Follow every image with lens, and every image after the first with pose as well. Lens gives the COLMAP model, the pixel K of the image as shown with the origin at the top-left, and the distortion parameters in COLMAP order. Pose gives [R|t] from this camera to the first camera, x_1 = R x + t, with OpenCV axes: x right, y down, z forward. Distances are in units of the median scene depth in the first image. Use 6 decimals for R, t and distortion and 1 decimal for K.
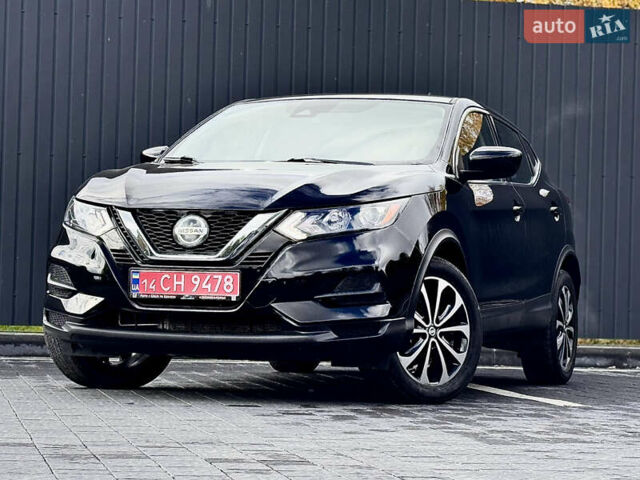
lens RADIAL K [[2175.9, 0, 320.0], [0, 2175.9, 240.0], [0, 0, 1]] dist [0.076888, 1.207954]
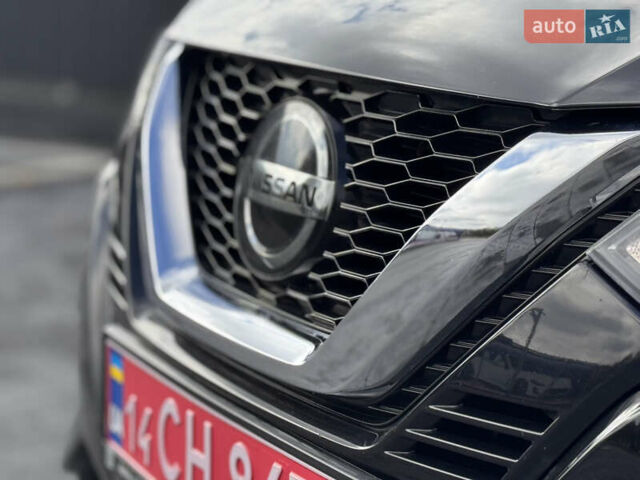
lens RADIAL K [[1785.2, 0, 320.0], [0, 1785.2, 240.0], [0, 0, 1]] dist [0.310971, 0.497925]
pose [[0.738484, 0.118064, -0.663854, 0.043316], [-0.016300, 0.987389, 0.157471, -0.023252], [0.674074, -0.105469, 0.731095, 0.877935]]
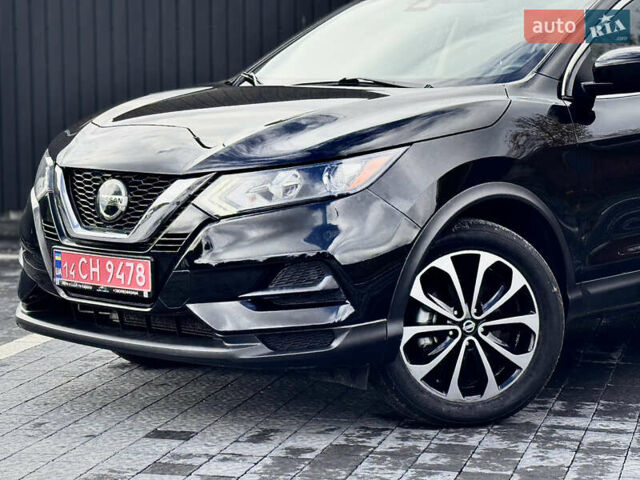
lens RADIAL K [[1785.2, 0, 320.0], [0, 1785.2, 240.0], [0, 0, 1]] dist [0.310971, 0.497925]
pose [[0.901225, 0.011804, -0.433191, 0.270838], [0.040610, 0.992930, 0.111543, -0.055913], [0.431445, -0.118117, 0.894373, 0.467428]]
